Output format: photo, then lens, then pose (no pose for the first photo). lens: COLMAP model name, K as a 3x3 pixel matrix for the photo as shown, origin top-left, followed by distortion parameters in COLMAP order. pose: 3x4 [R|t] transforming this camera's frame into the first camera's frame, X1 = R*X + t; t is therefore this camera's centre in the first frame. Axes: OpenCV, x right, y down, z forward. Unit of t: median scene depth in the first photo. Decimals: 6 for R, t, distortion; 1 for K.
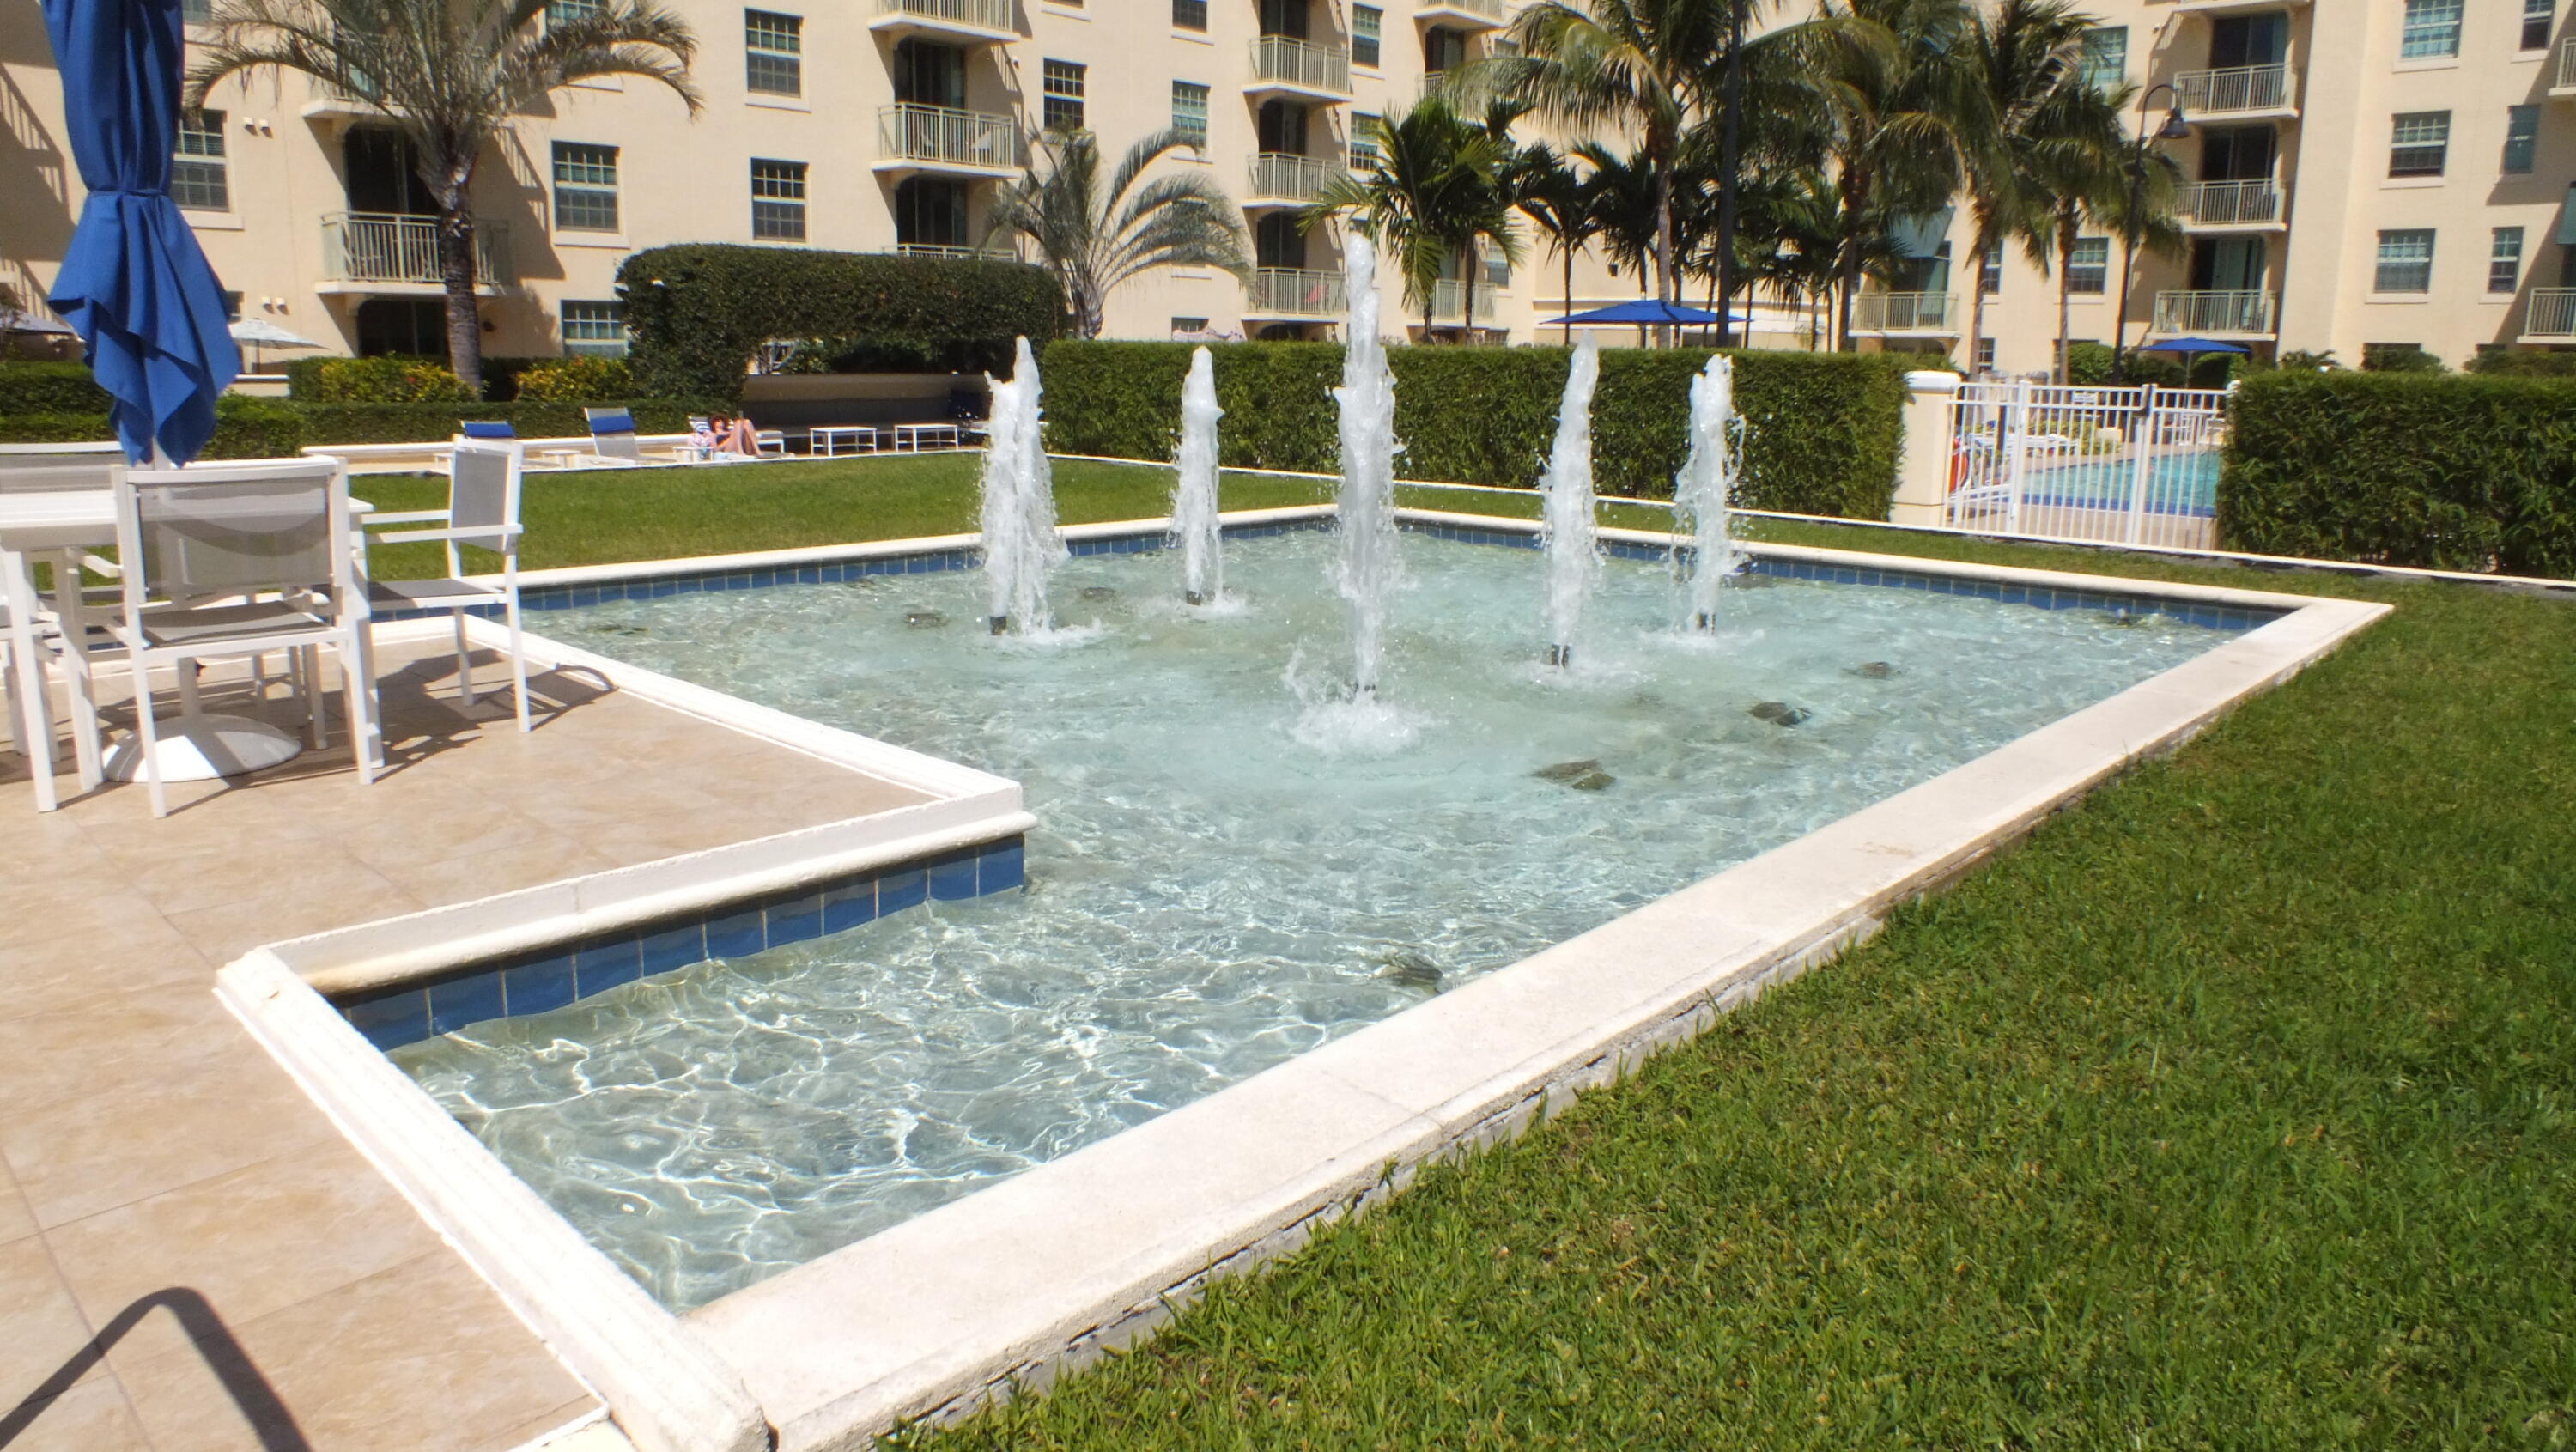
lens RADIAL K [[1675.1, 0, 1290.7], [0, 1675.1, 715.7], [0, 0, 1]] dist [-0.066739, 0.025655]
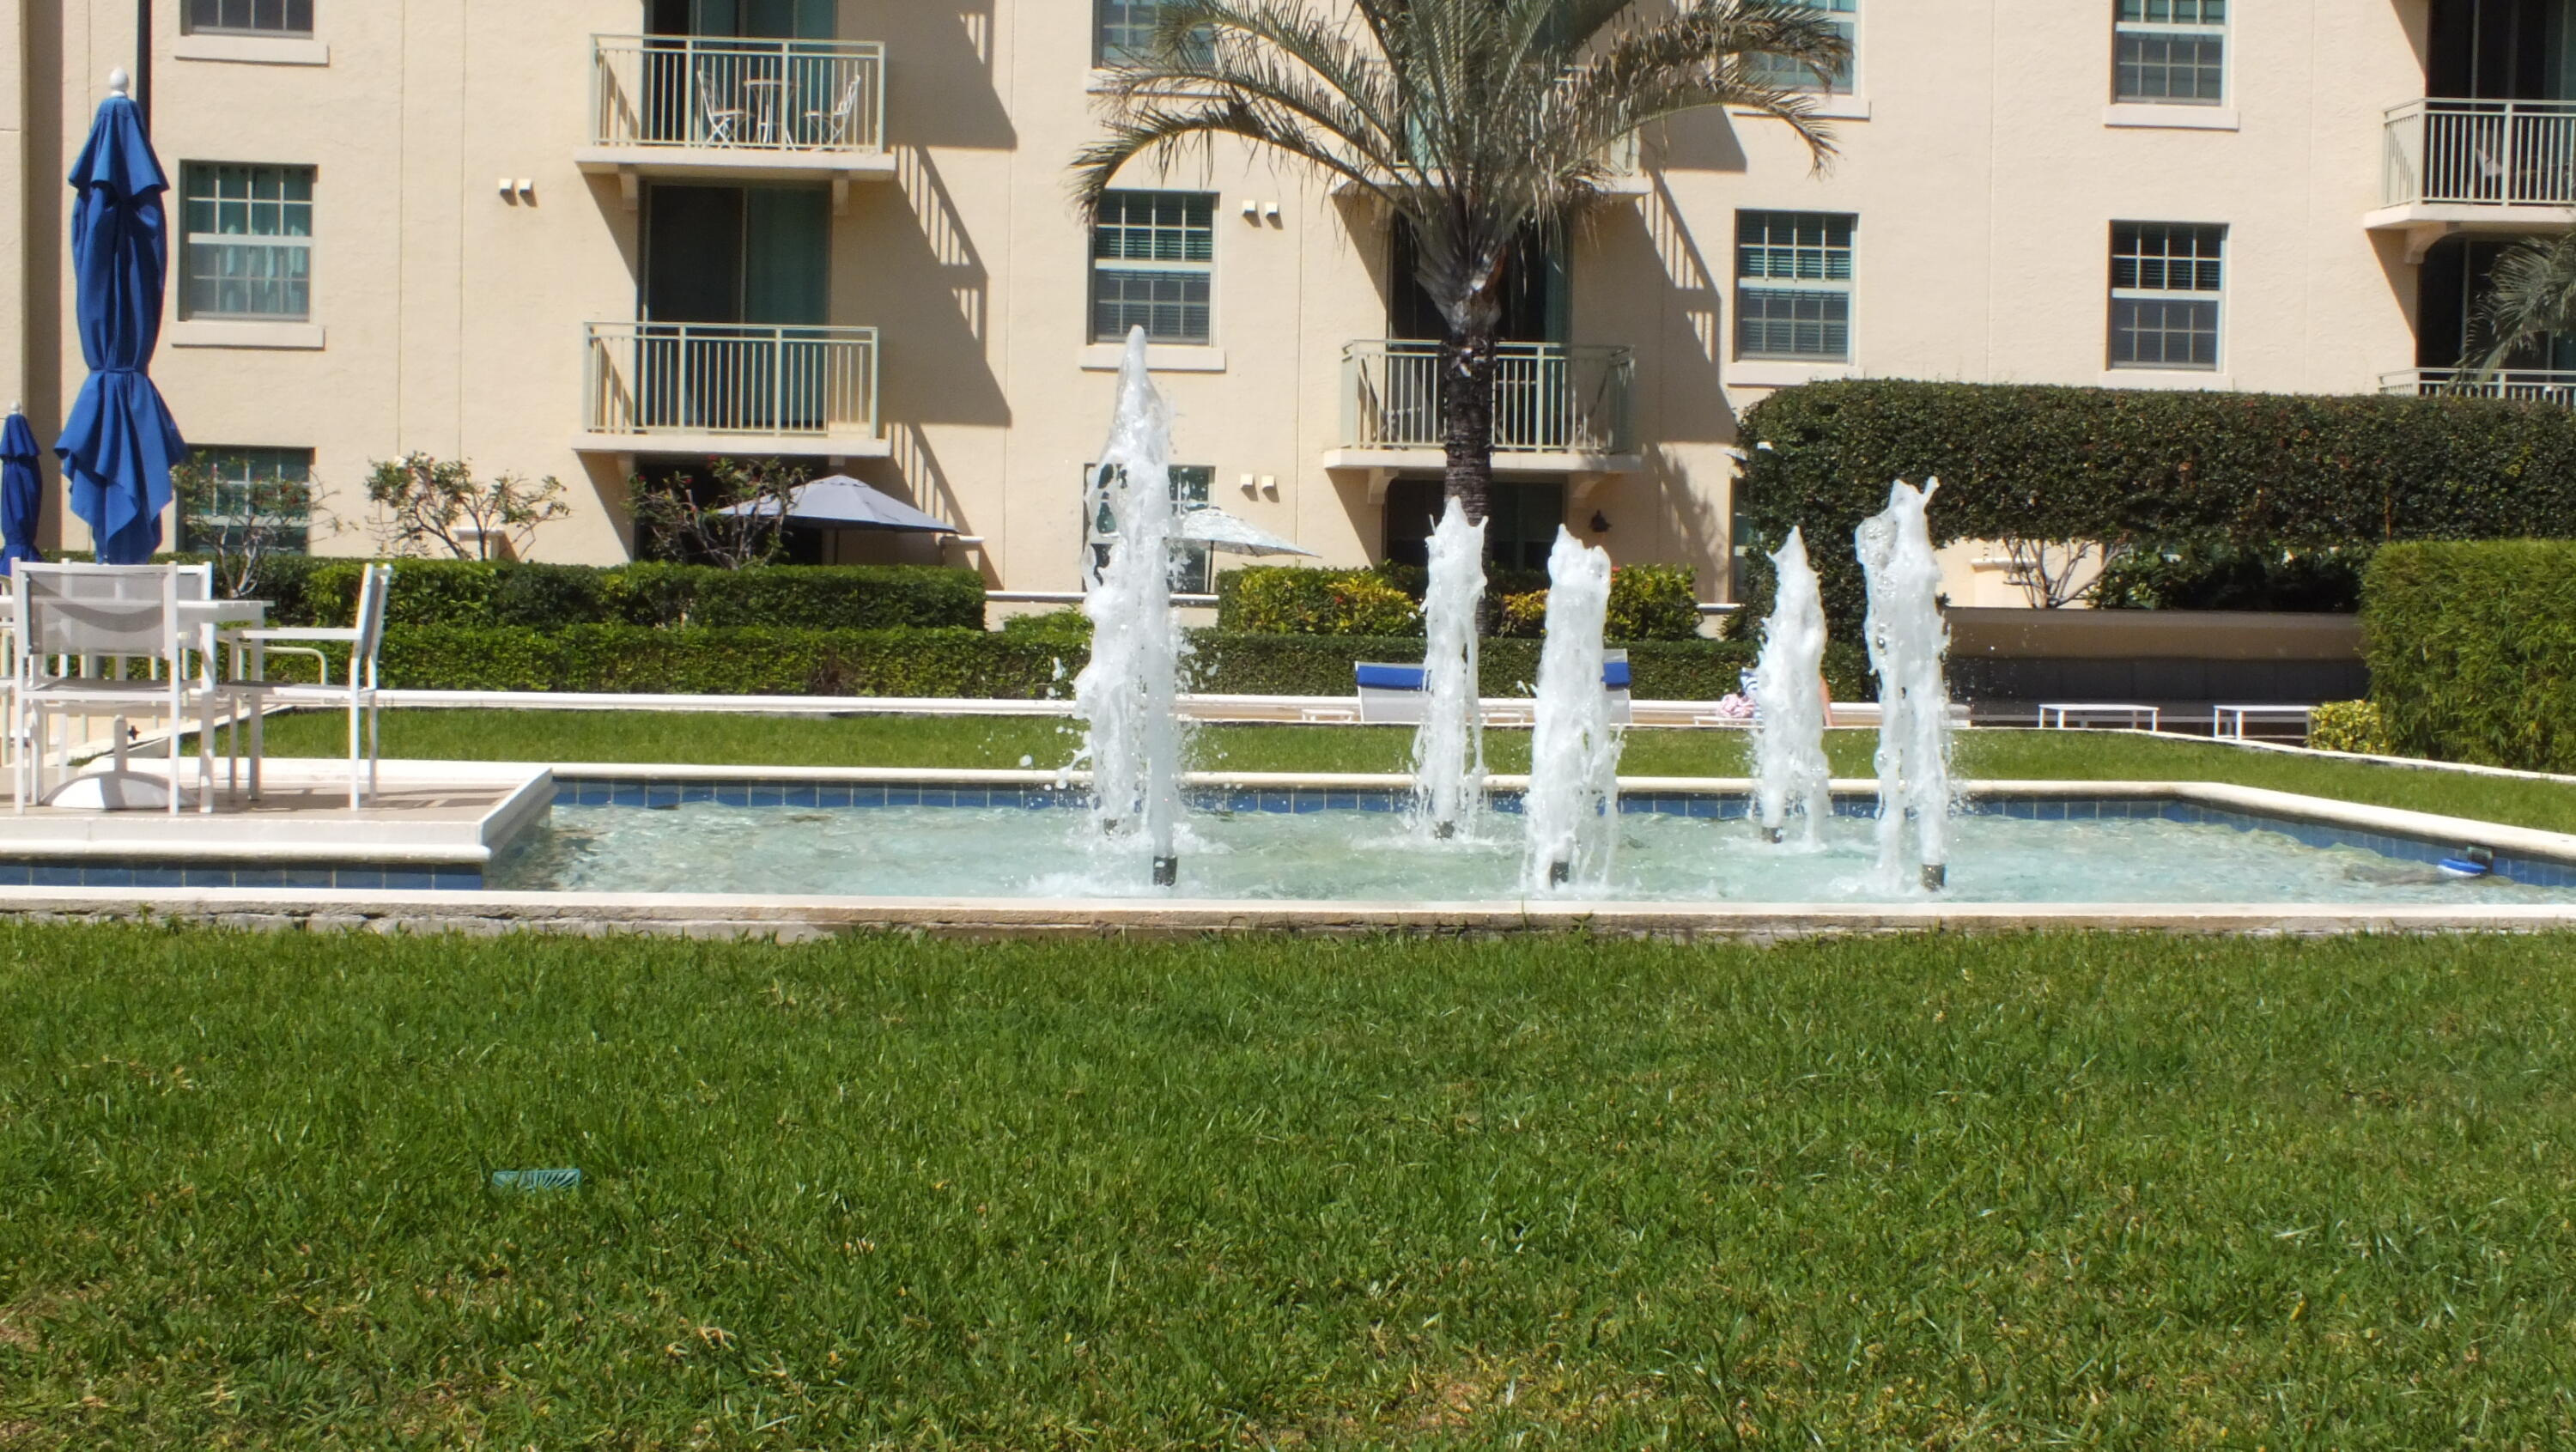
lens RADIAL K [[3690.8, 0, 1289.7], [0, 3690.8, 728.0], [0, 0, 1]] dist [-0.084971, 0.000000]
pose [[0.802918, 0.022389, -0.595668, 0.203663], [-0.129098, 0.982108, -0.137101, 0.028035], [0.581941, 0.186980, 0.791443, -0.085030]]
